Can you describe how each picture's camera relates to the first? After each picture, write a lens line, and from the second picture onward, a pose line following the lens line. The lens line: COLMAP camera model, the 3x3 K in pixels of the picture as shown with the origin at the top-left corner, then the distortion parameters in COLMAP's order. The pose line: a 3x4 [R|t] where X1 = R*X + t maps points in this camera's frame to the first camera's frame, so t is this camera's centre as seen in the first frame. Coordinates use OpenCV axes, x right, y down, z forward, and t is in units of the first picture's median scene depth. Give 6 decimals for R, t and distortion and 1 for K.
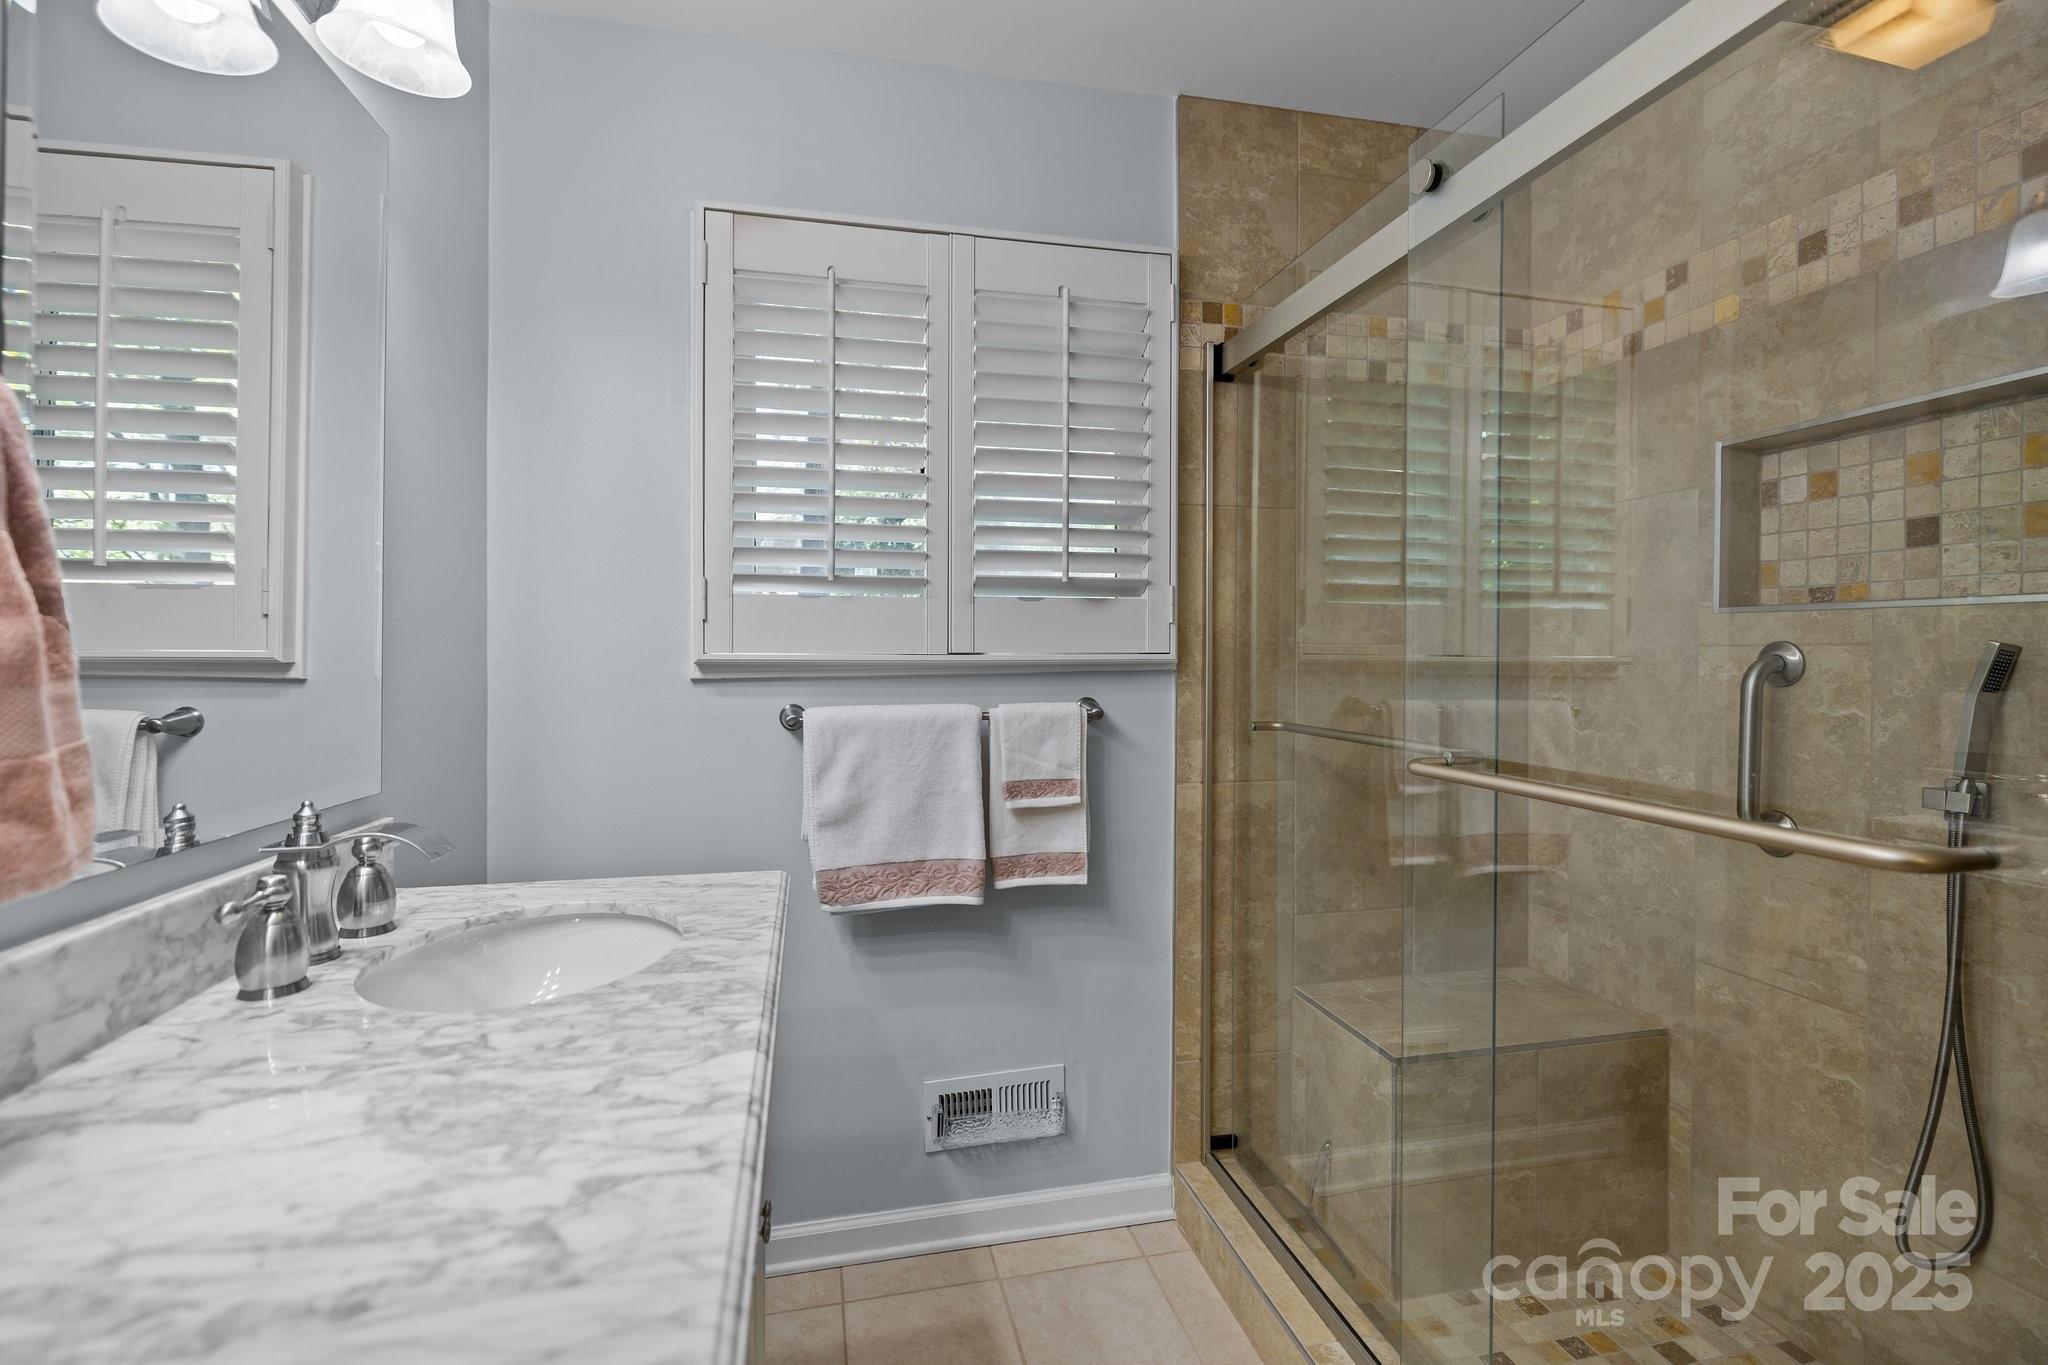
lens RADIAL K [[939.4, 0, 1025.4], [0, 939.4, 663.0], [0, 0, 1]] dist [-0.007503, 0.000381]
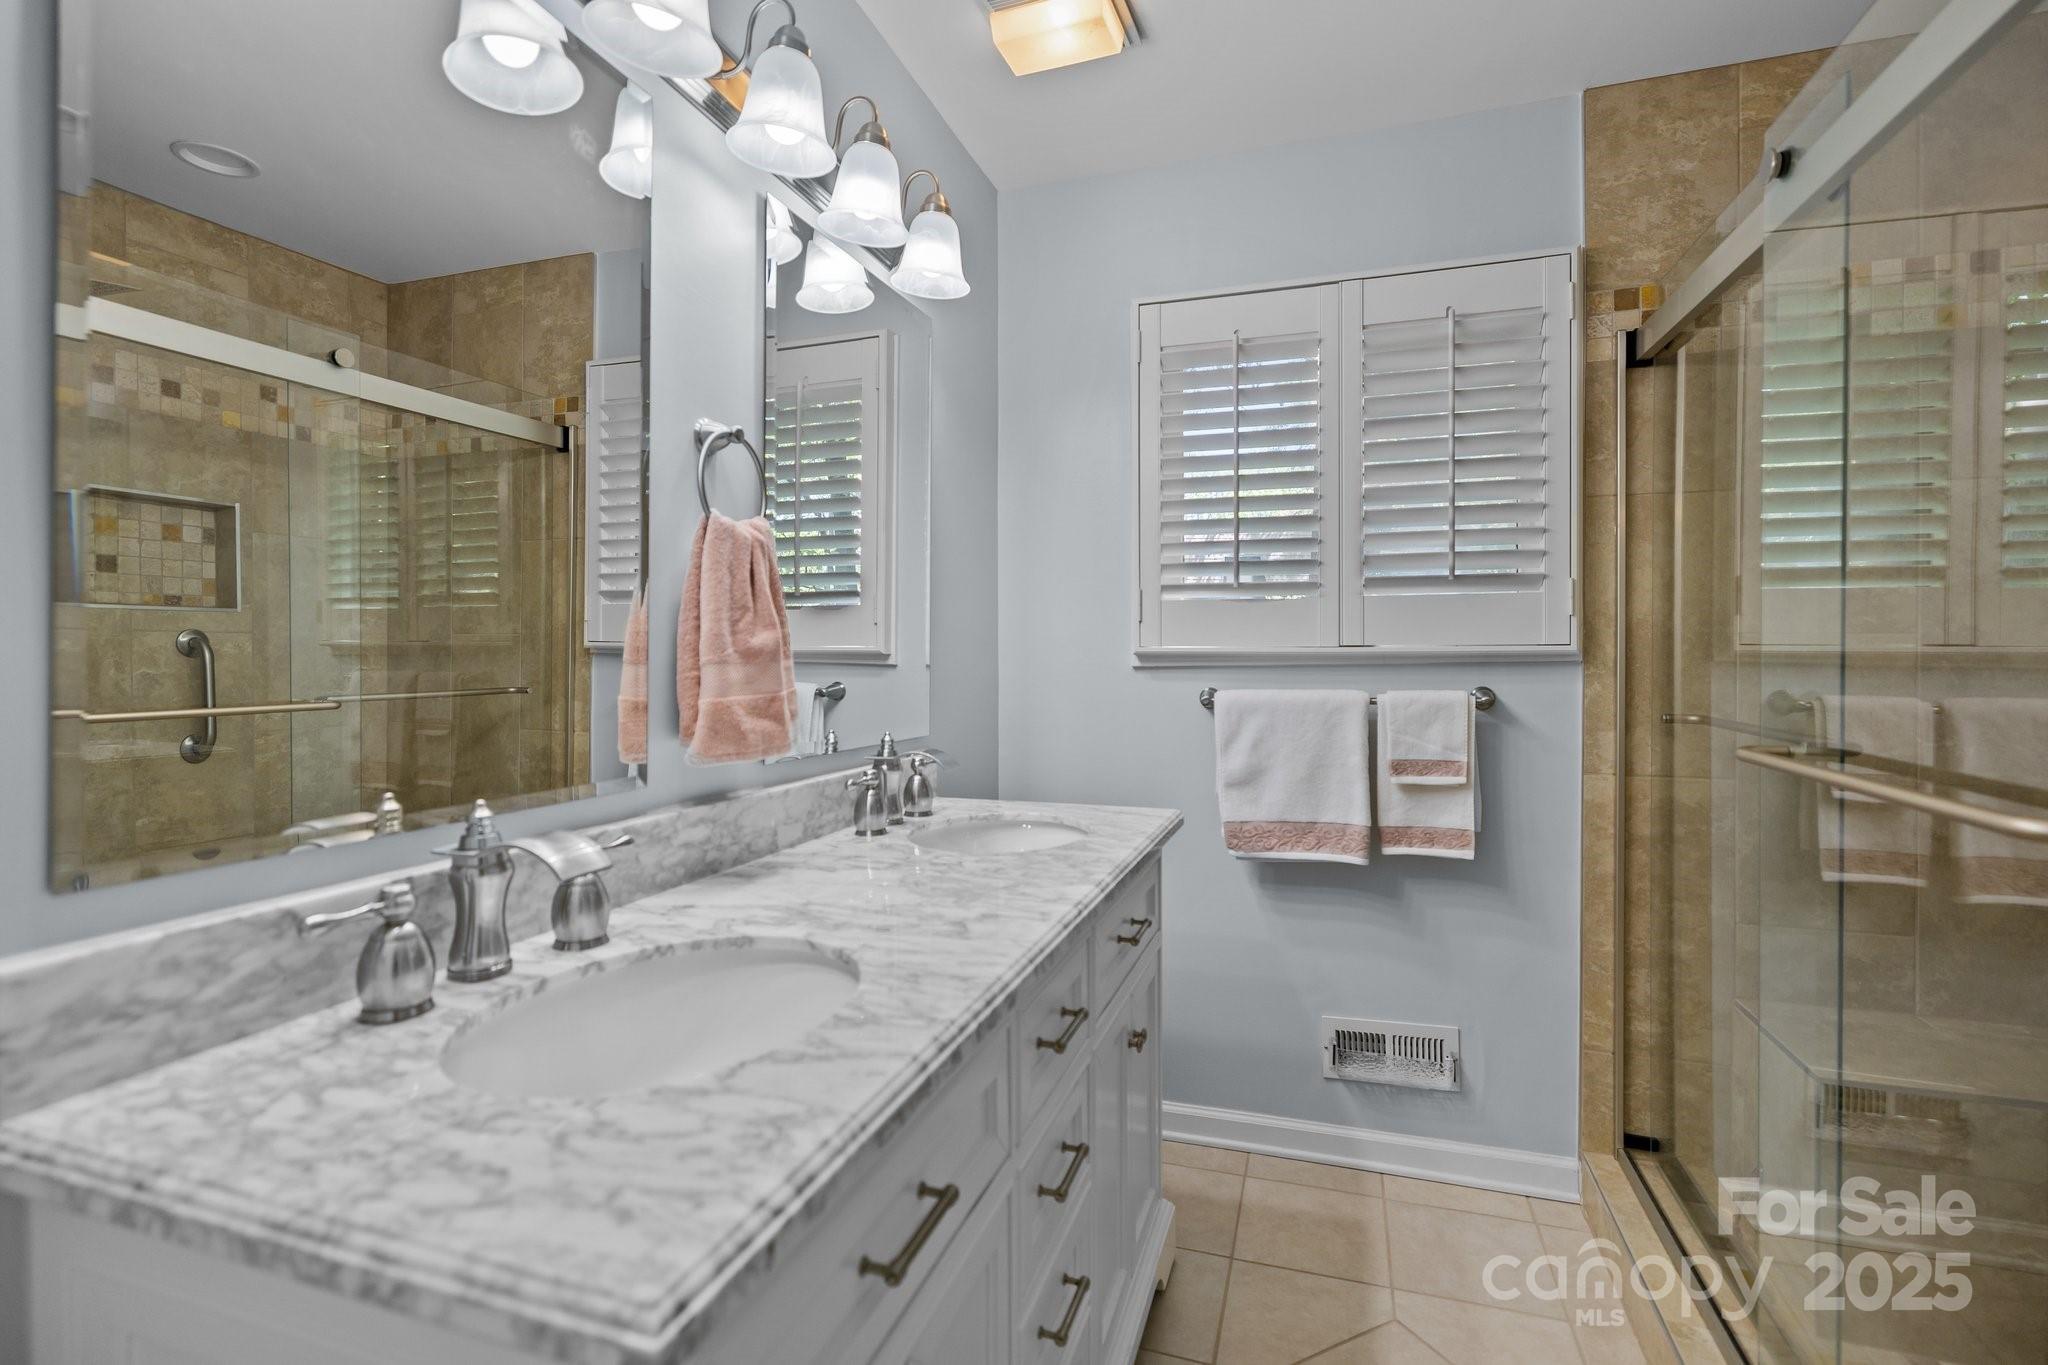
lens RADIAL K [[939.4, 0, 1023.6], [0, 939.4, 671.2], [0, 0, 1]] dist [-0.007503, 0.000381]
pose [[0.856542, 0.007923, -0.516017, 0.178546], [-0.000692, 0.999899, 0.014203, 0.004780], [0.516077, -0.011809, 0.856461, -0.186282]]
